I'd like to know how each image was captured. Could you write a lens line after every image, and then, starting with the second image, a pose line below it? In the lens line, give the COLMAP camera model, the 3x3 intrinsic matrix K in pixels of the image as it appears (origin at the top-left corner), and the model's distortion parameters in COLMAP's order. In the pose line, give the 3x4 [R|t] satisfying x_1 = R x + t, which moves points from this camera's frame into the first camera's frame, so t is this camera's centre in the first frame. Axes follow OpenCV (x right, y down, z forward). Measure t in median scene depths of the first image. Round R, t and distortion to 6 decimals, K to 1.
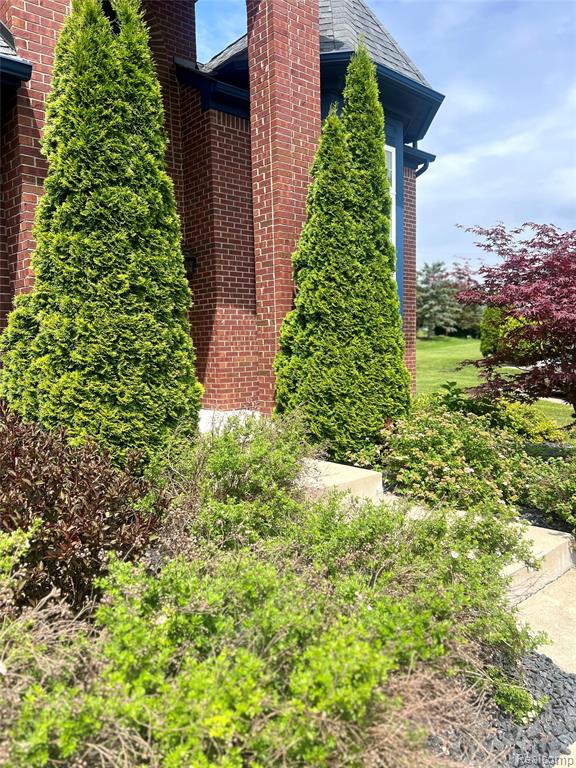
lens RADIAL K [[577.0, 0, 288.7], [0, 577.0, 385.2], [0, 0, 1]] dist [-0.016011, -0.002675]
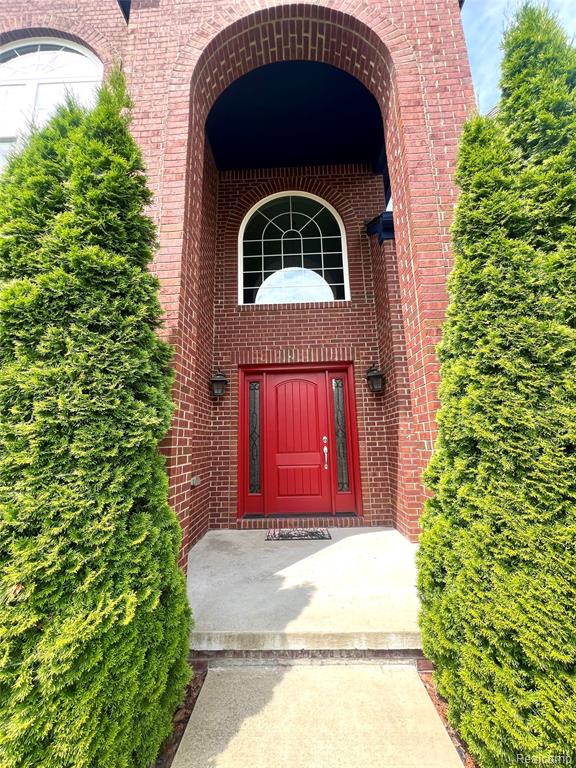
lens RADIAL K [[307.6, 0, 284.6], [0, 307.6, 380.2], [0, 0, 1]] dist [-0.000639, 0.000140]
pose [[0.724393, -0.126885, -0.677609, 0.121033], [-0.043251, 0.972615, -0.228364, -0.107190], [0.688029, 0.194732, 0.699068, 0.692786]]
